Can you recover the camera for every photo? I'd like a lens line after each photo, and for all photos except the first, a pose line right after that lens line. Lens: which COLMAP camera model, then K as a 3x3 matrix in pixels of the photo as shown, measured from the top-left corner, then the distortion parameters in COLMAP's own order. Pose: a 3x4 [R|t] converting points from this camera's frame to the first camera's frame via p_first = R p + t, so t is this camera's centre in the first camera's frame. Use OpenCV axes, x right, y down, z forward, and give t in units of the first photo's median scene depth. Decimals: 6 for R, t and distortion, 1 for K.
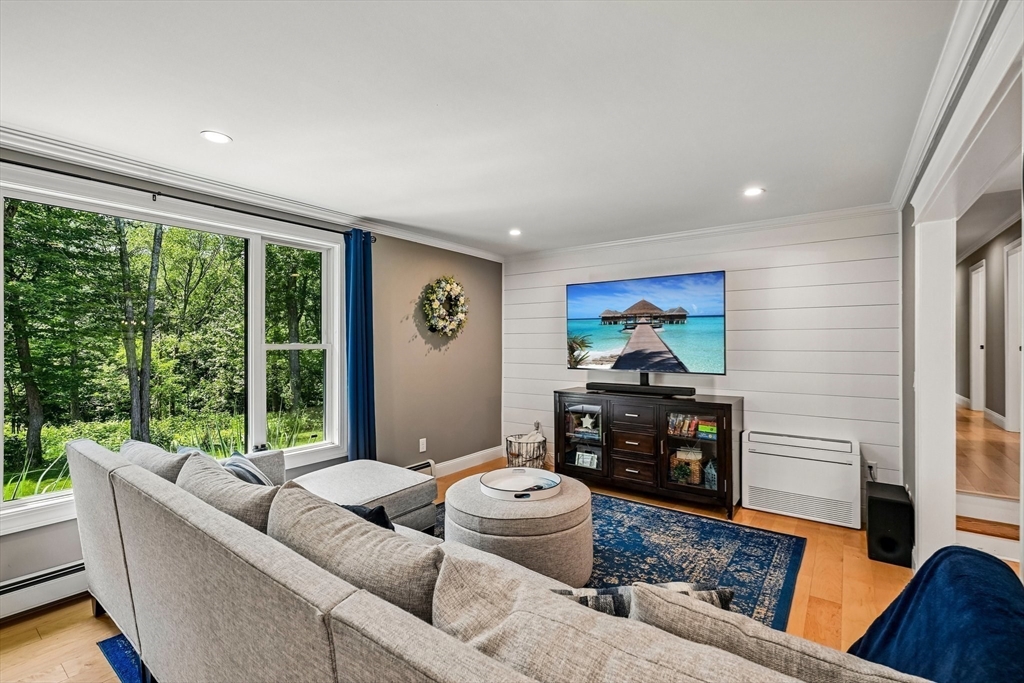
lens RADIAL K [[458.6, 0, 511.9], [0, 458.6, 342.2], [0, 0, 1]] dist [0.002637, -0.000906]
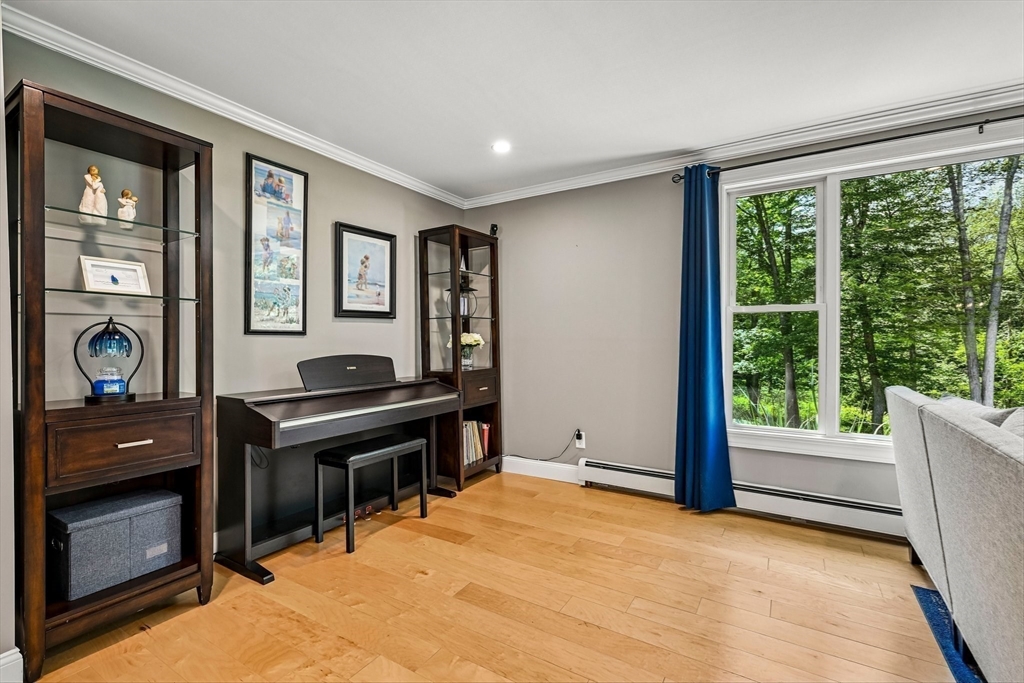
lens RADIAL K [[458.6, 0, 513.2], [0, 458.6, 339.7], [0, 0, 1]] dist [0.002637, -0.000906]
pose [[0.091390, -0.000029, -0.995815, 0.012308], [-0.004985, 0.999987, -0.000487, 0.063177], [0.995803, 0.005008, 0.091388, 0.017788]]
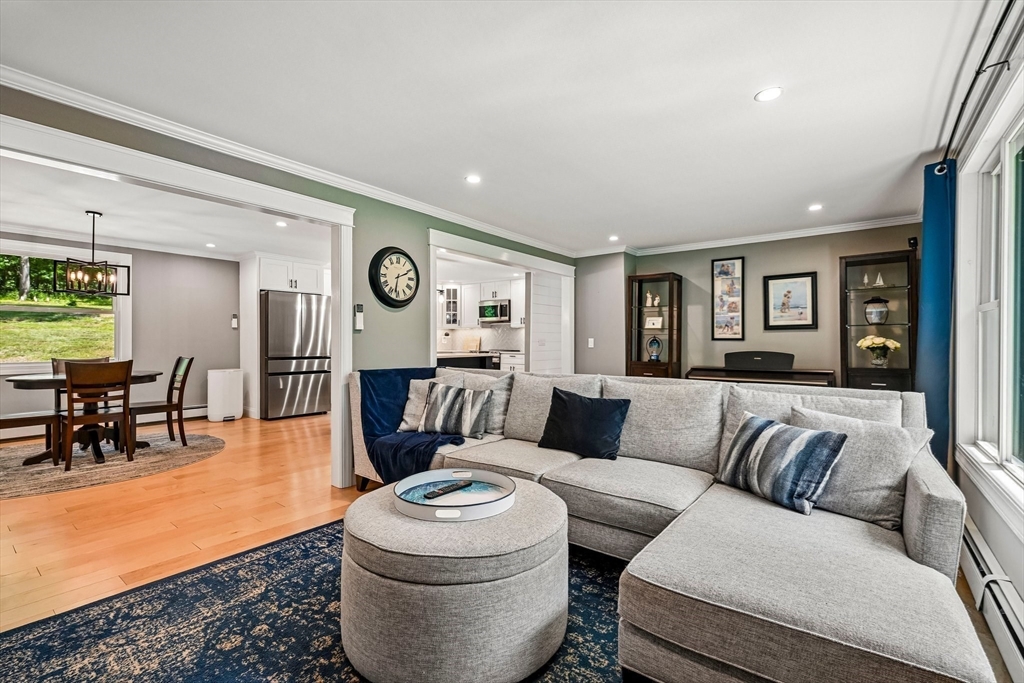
lens RADIAL K [[458.6, 0, 506.8], [0, 458.6, 342.6], [0, 0, 1]] dist [0.002637, -0.000906]
pose [[-0.999694, -0.003873, 0.024419, -0.046703], [-0.003680, 0.999962, 0.007957, 0.055919], [-0.024449, 0.007865, -0.999670, 1.108414]]
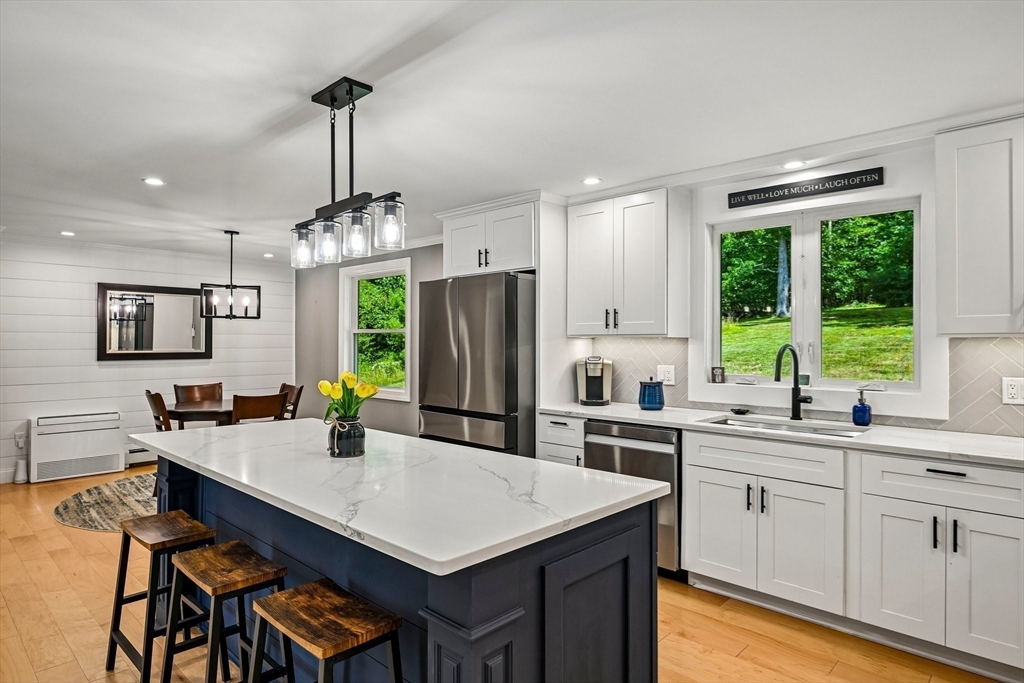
lens RADIAL K [[576.9, 0, 507.0], [0, 576.9, 340.5], [0, 0, 1]] dist [-0.007118, -0.002074]
pose [[0.127309, -0.005321, 0.991849, -0.224375], [0.008712, 0.999953, 0.004246, -0.000003], [-0.991825, 0.008101, 0.127349, -0.726280]]
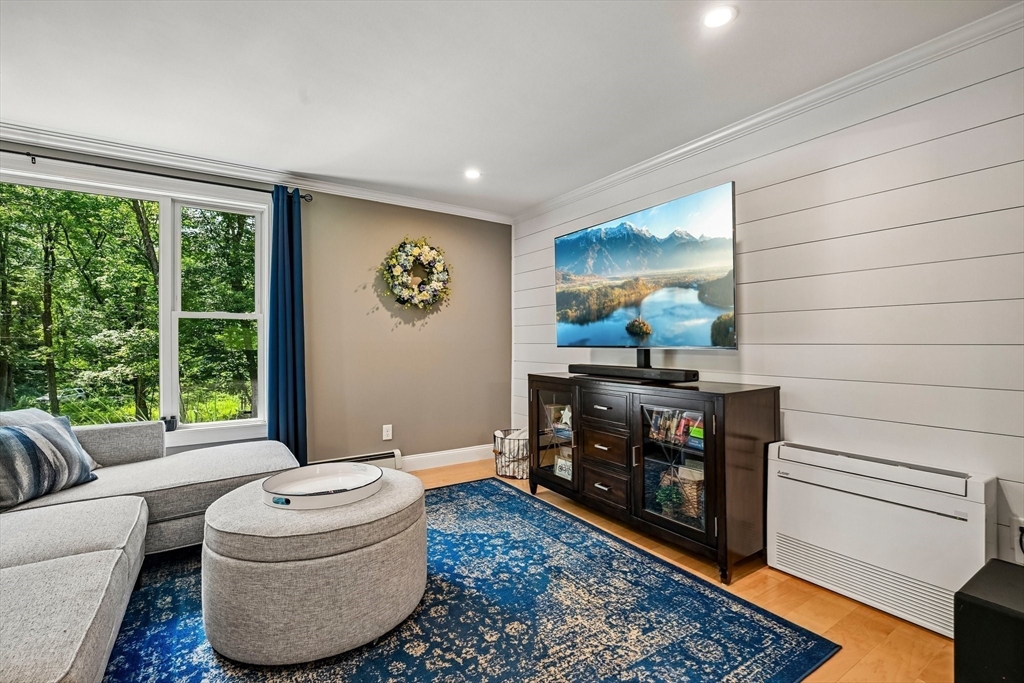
lens RADIAL K [[458.6, 0, 510.6], [0, 458.6, 340.5], [0, 0, 1]] dist [0.002637, -0.000906]
pose [[0.936495, -0.002690, -0.350672, 0.365138], [0.001911, 0.999995, -0.002569, 0.055913], [0.350677, 0.001736, 0.936495, 0.283029]]
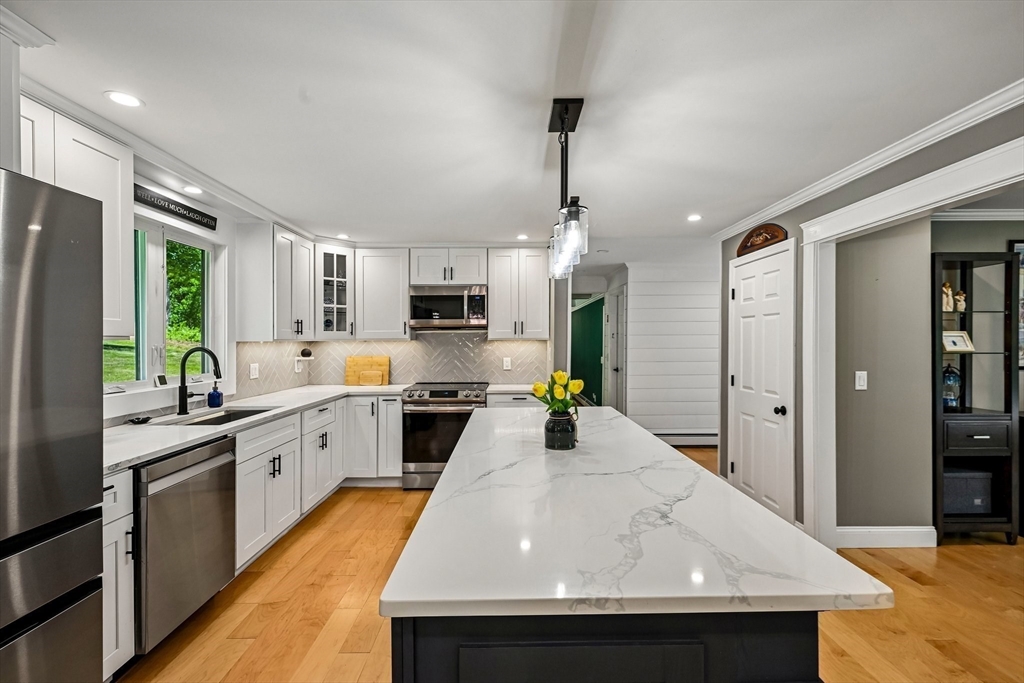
lens RADIAL K [[458.6, 0, 512.9], [0, 458.6, 345.1], [0, 0, 1]] dist [0.002637, -0.000906]
pose [[-0.795305, 0.003958, -0.606197, 0.624566], [-0.000002, 0.999979, 0.006531, 0.005016], [0.606210, 0.005195, -0.795288, -0.157228]]
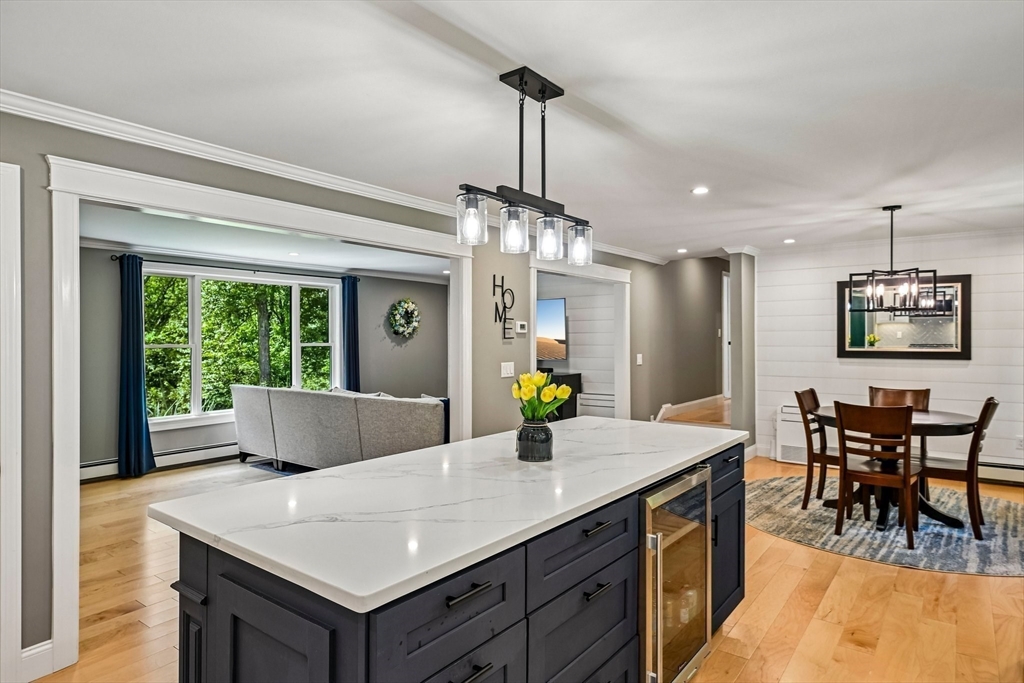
lens RADIAL K [[576.9, 0, 513.0], [0, 576.9, 342.0], [0, 0, 1]] dist [-0.007118, -0.002074]
pose [[0.999803, -0.005705, -0.019018, 0.284195], [0.005737, 0.999982, 0.001658, 0.001620], [0.019008, -0.001767, 0.999818, -1.030054]]
